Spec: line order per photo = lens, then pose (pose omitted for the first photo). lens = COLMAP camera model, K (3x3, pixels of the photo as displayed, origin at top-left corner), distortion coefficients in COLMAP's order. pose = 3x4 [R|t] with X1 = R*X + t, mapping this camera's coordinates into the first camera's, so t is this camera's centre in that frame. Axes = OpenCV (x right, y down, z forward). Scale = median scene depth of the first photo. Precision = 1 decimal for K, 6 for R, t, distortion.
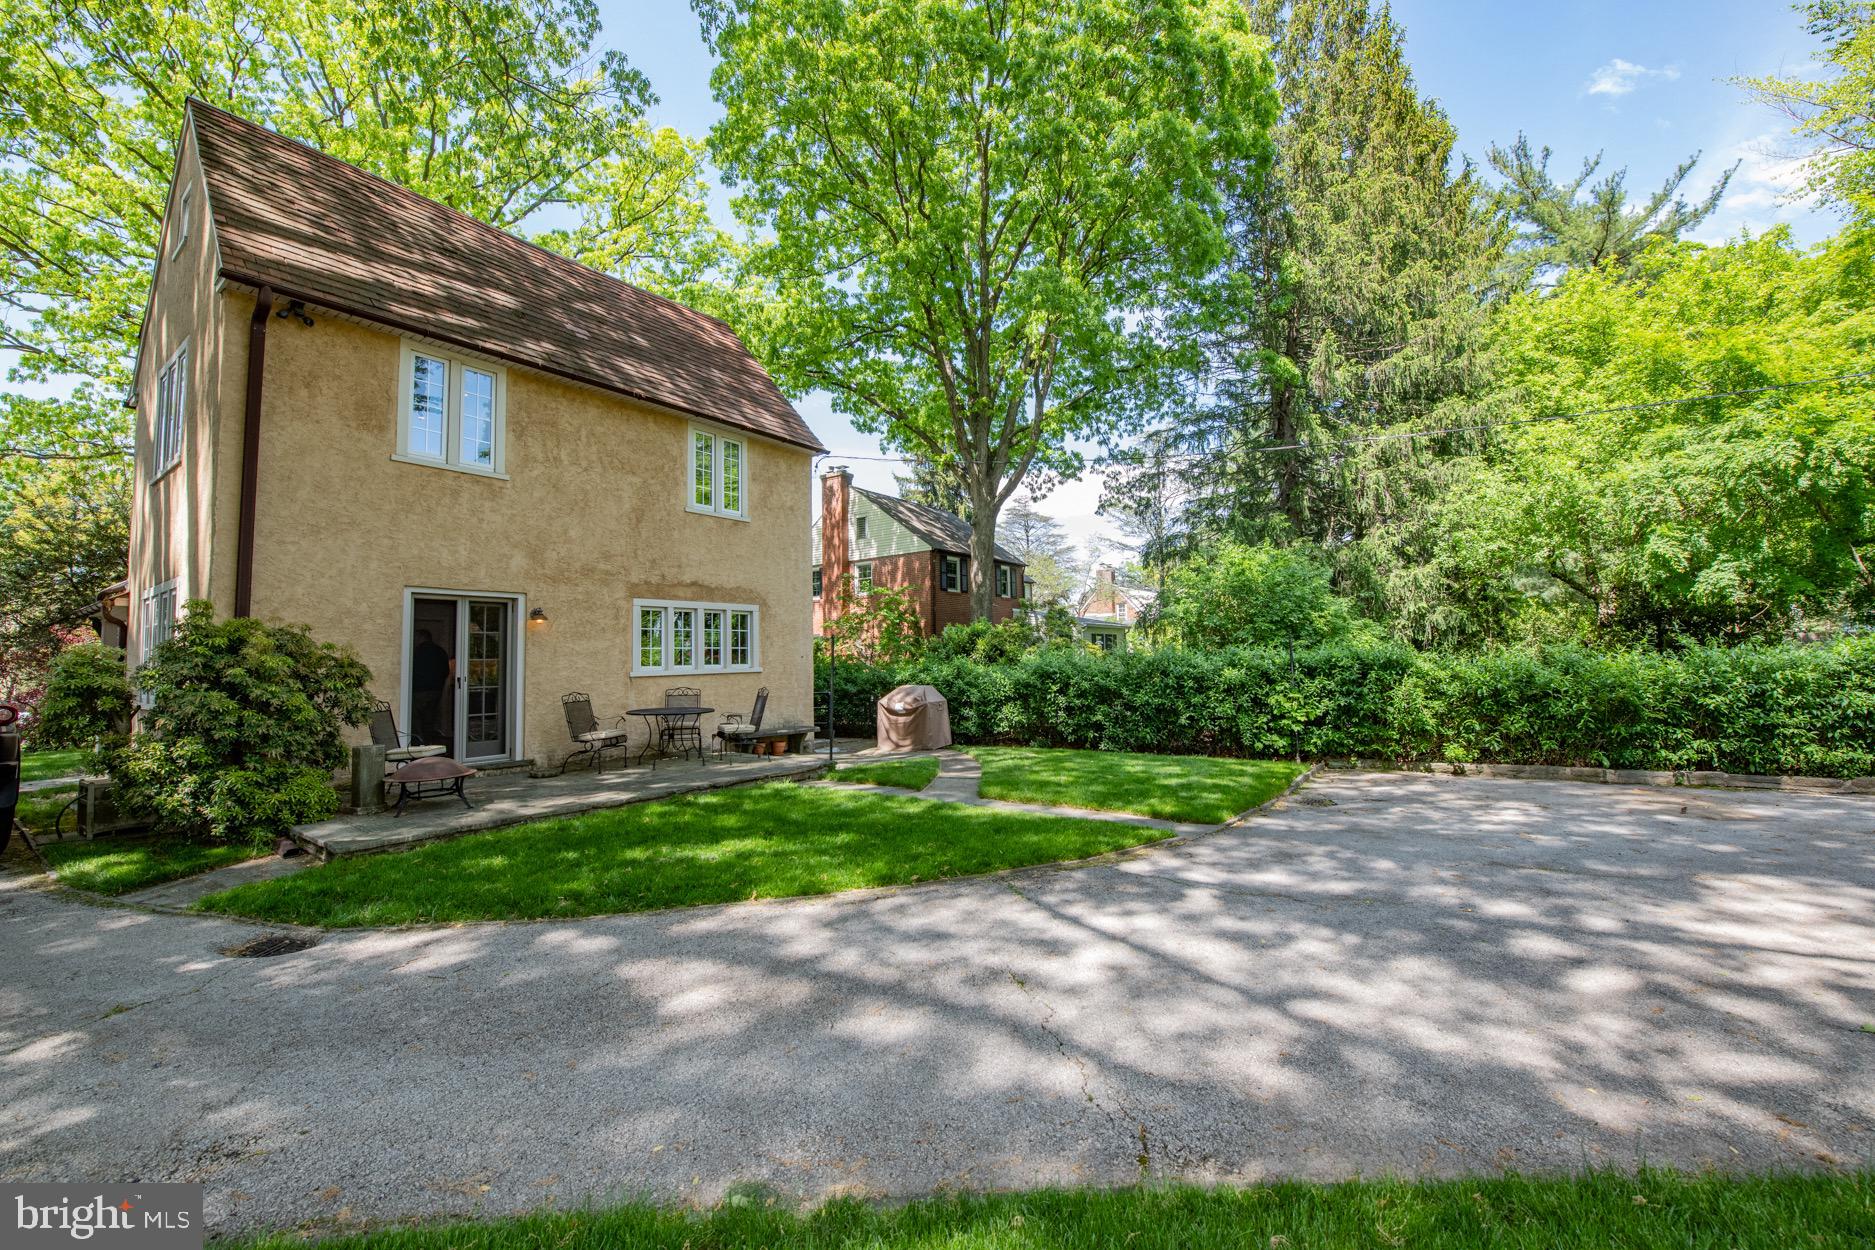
lens RADIAL K [[784.7, 0, 941.5], [0, 784.7, 598.6], [0, 0, 1]] dist [-0.014647, -0.000269]
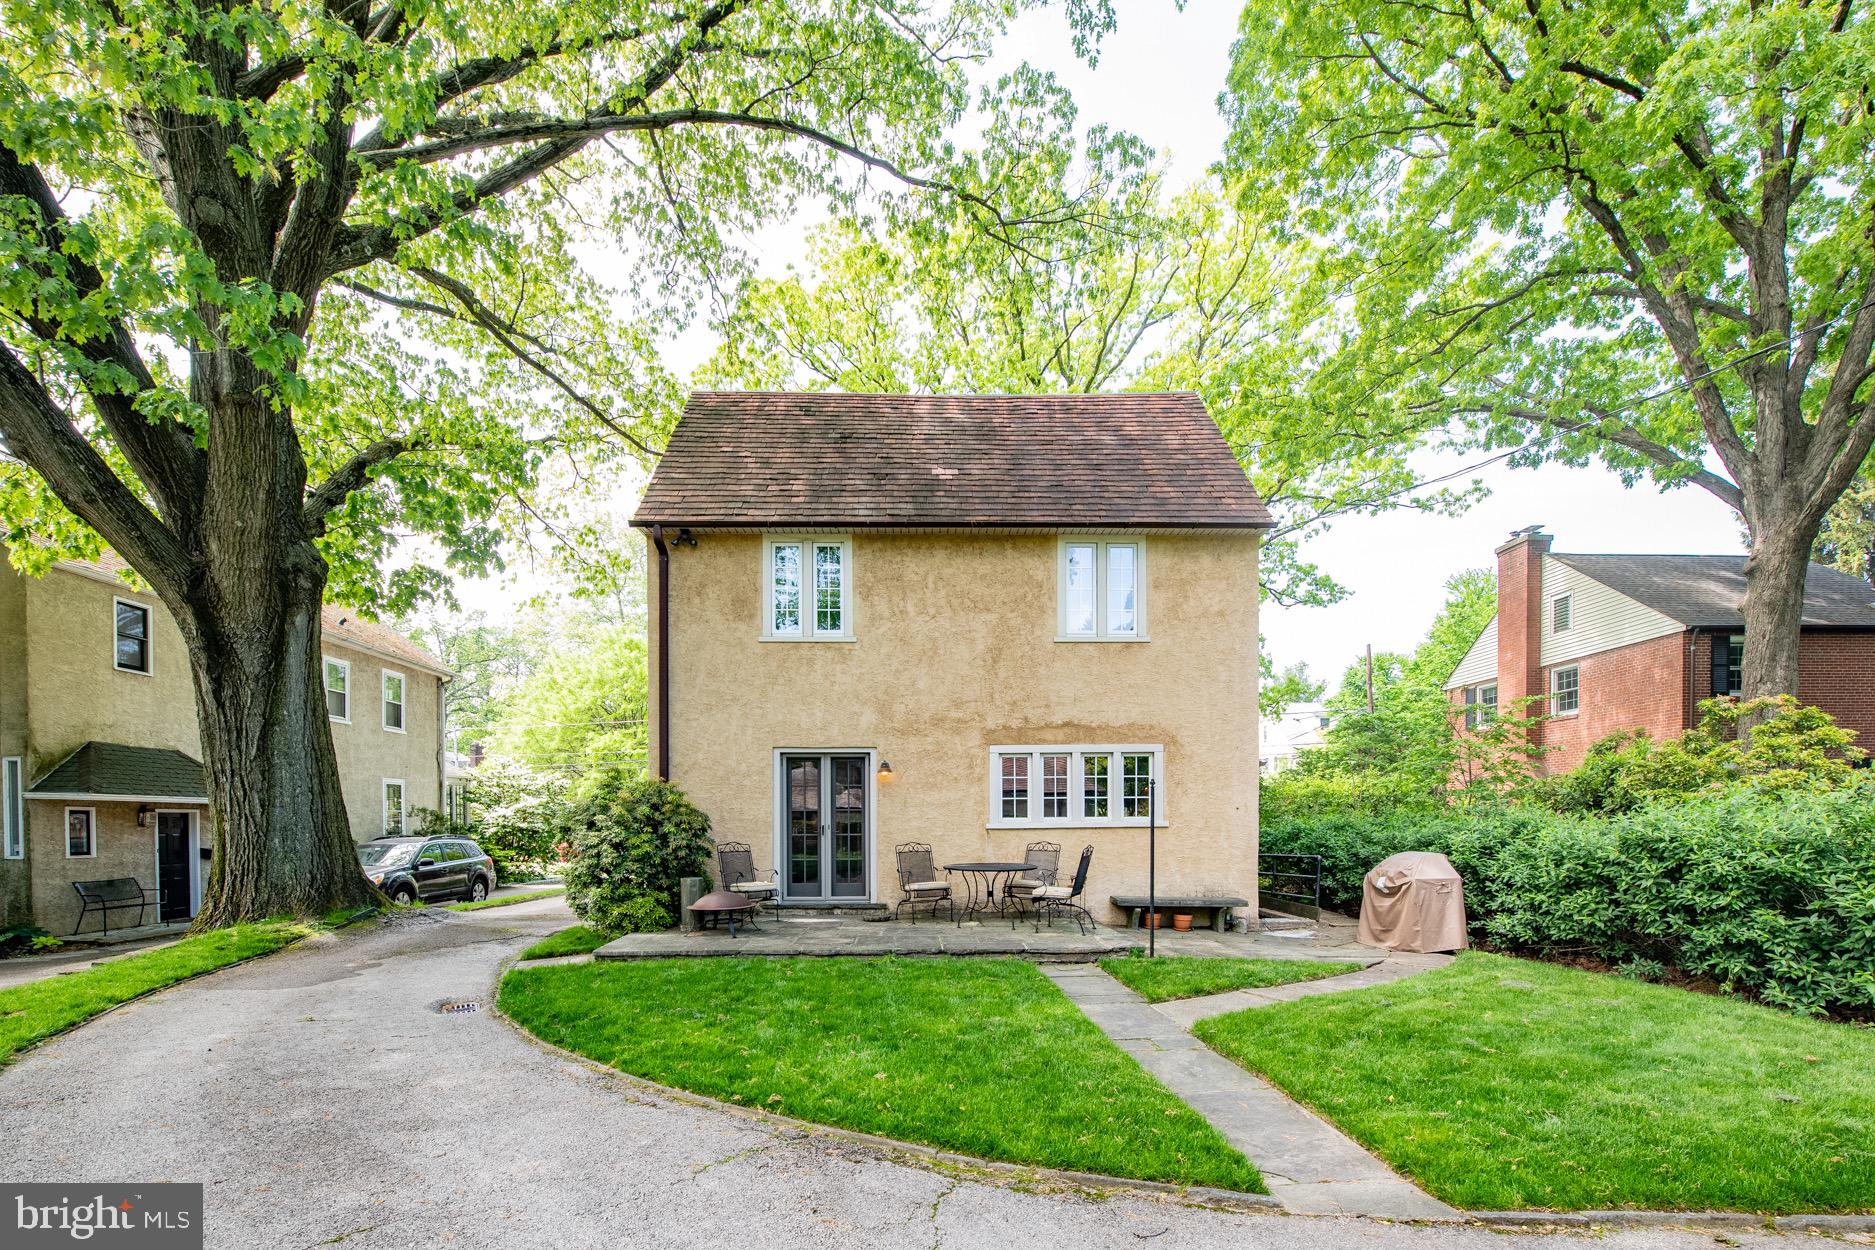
lens RADIAL K [[832.7, 0, 935.8], [0, 832.7, 821.1], [0, 0, 1]] dist [-0.012444, -0.000072]
pose [[0.588454, 0.017147, -0.808349, 0.371083], [0.058775, 0.996223, 0.063919, 0.022058], [0.806391, -0.085124, 0.585224, 0.351774]]
